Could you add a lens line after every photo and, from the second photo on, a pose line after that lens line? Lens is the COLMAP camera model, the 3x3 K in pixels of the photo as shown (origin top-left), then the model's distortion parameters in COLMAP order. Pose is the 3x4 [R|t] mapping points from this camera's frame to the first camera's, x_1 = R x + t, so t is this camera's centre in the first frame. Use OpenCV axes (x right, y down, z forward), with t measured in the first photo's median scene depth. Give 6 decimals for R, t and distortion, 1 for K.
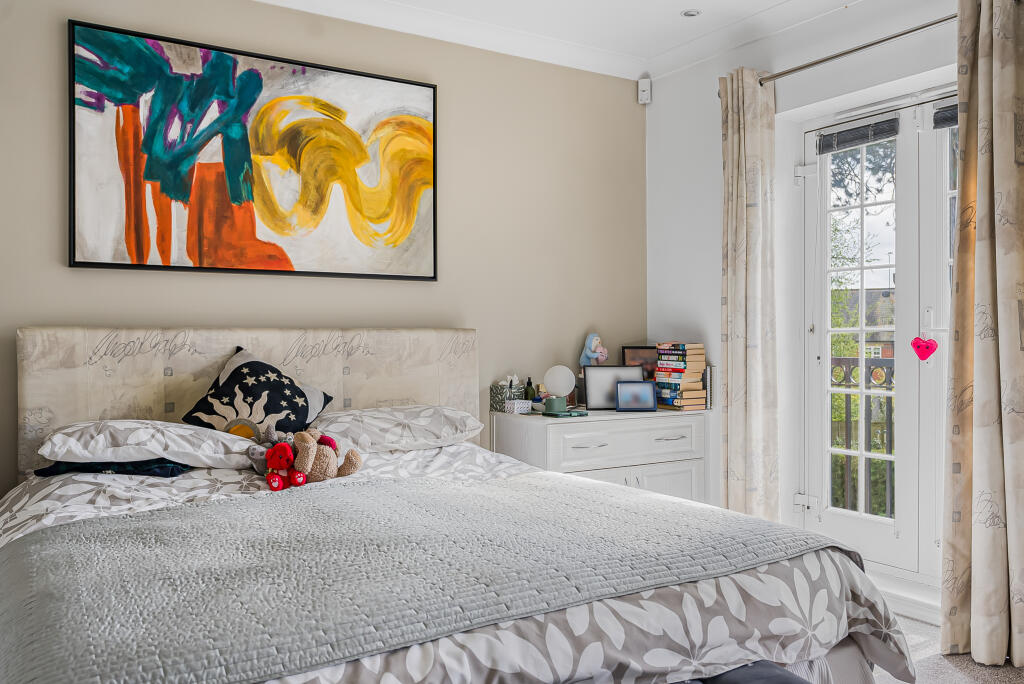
lens RADIAL K [[852.7, 0, 512.0], [0, 852.7, 342.0], [0, 0, 1]] dist [0.006053, 0.005668]
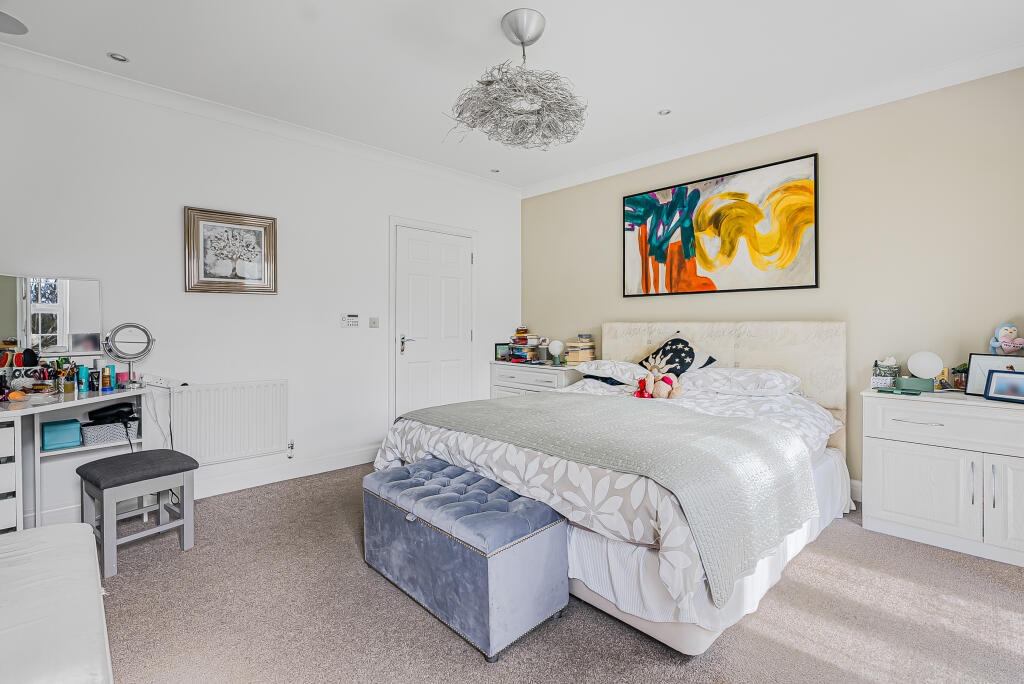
lens RADIAL K [[462.6, 0, 512.0], [0, 462.6, 331.1], [0, 0, 1]] dist [-0.008058, -0.000070]
pose [[0.206600, 0.013749, -0.978329, 0.647574], [-0.004366, 0.999904, 0.013130, -0.007017], [0.978416, 0.001559, 0.206640, 0.373154]]
